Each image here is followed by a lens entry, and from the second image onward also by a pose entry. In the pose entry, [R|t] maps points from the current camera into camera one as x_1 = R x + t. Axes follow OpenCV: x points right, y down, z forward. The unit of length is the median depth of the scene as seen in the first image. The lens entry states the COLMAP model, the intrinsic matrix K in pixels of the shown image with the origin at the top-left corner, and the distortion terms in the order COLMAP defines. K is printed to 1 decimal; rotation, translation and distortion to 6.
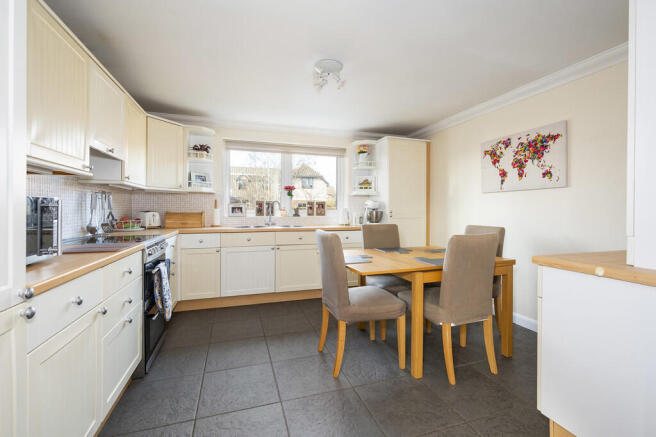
lens RADIAL K [[292.8, 0, 329.7], [0, 292.8, 213.5], [0, 0, 1]] dist [-0.000153, -0.000045]
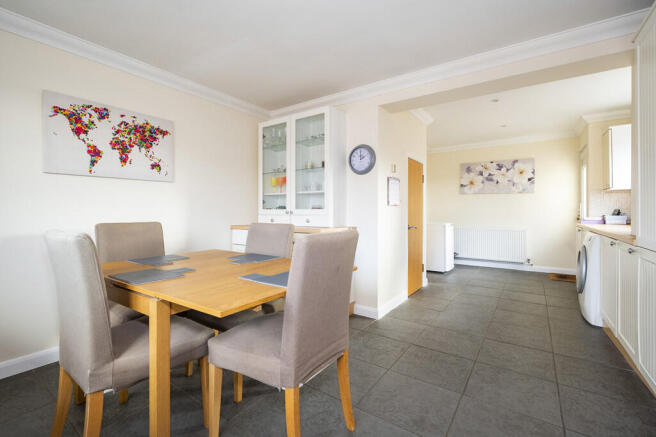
lens RADIAL K [[292.8, 0, 329.7], [0, 292.8, 213.1], [0, 0, 1]] dist [-0.000153, -0.000045]
pose [[-0.608561, -0.015088, 0.793363, -0.372451], [0.003572, 0.999757, 0.021753, 0.003756], [-0.793499, 0.016072, -0.608360, 1.039975]]
